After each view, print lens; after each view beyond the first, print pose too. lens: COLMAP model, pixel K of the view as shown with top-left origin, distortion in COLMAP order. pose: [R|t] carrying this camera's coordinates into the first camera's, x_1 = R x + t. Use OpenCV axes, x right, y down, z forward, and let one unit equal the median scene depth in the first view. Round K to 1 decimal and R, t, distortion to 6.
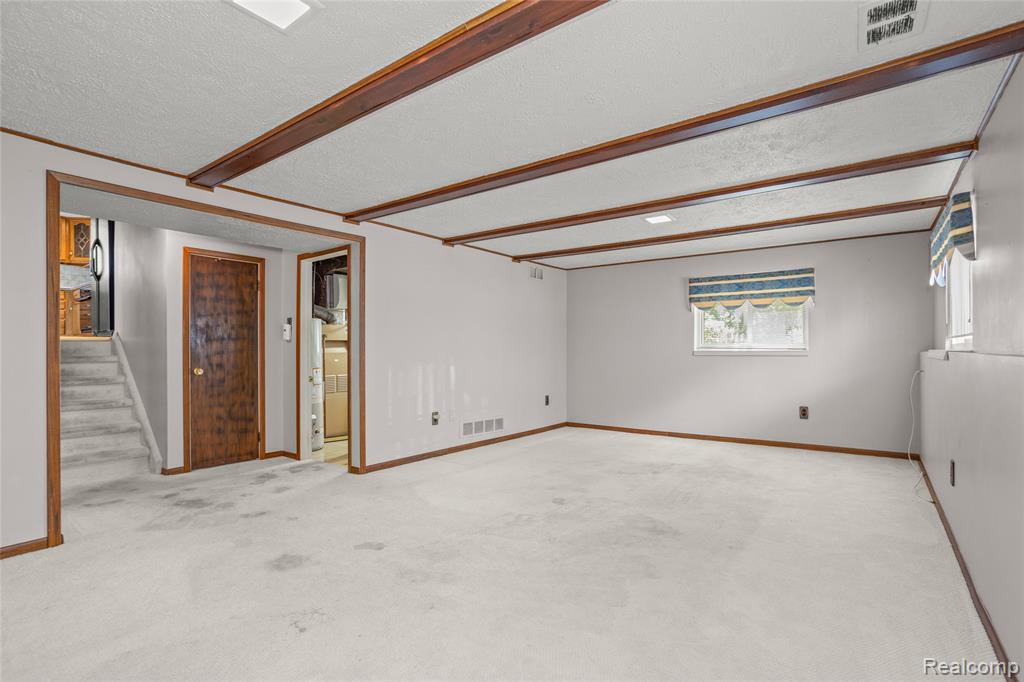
lens RADIAL K [[491.9, 0, 506.5], [0, 491.9, 351.8], [0, 0, 1]] dist [-0.054143, 0.031021]
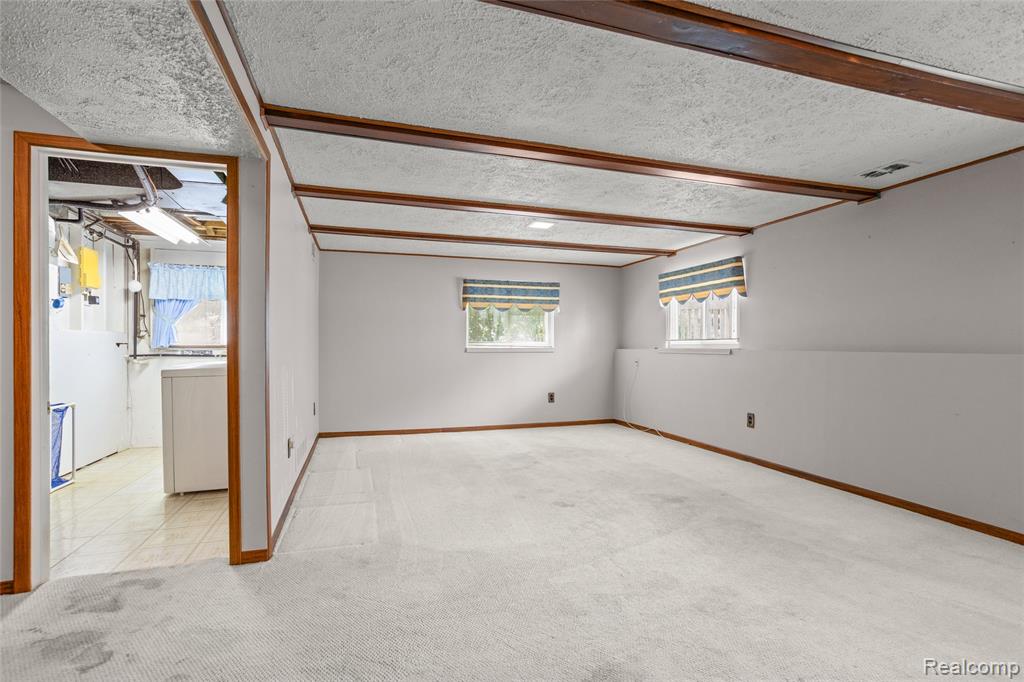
lens RADIAL K [[495.2, 0, 511.7], [0, 495.2, 348.6], [0, 0, 1]] dist [-0.046851, 0.033387]
pose [[0.575621, 0.000627, 0.817716, -0.576717], [-0.001891, 0.999998, 0.000565, -0.001570], [-0.817714, -0.001872, 0.575621, 0.405976]]
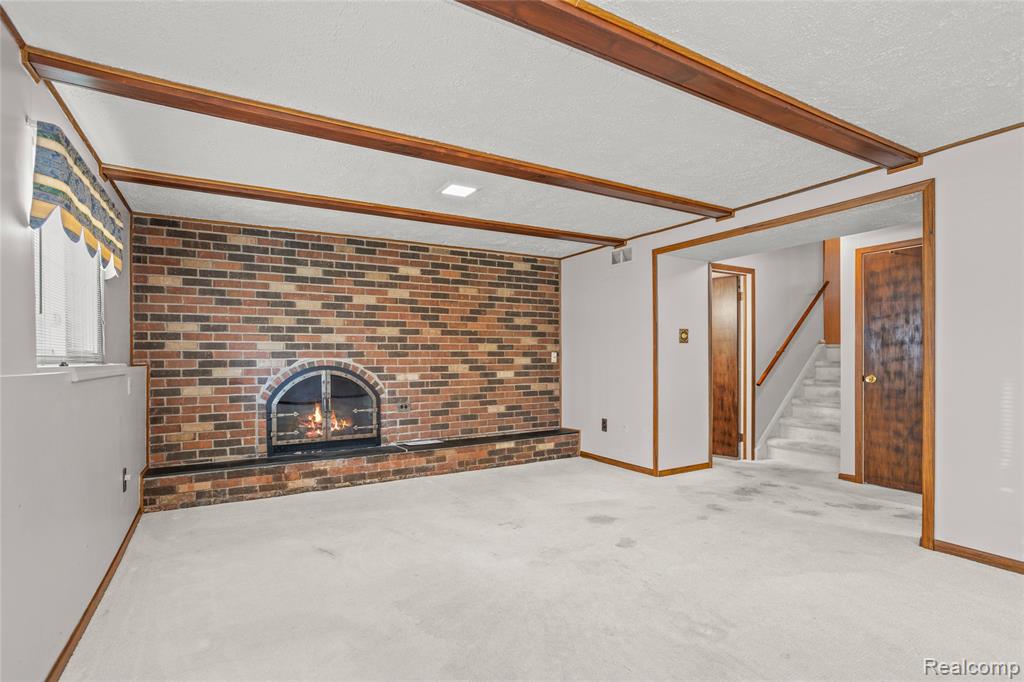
lens RADIAL K [[491.9, 0, 506.5], [0, 491.9, 351.8], [0, 0, 1]] dist [-0.054143, 0.031021]
pose [[-0.384234, -0.009182, -0.923190, 0.479232], [0.003613, 0.999928, -0.011449, -0.003517], [0.923229, -0.007735, -0.384173, 0.696918]]
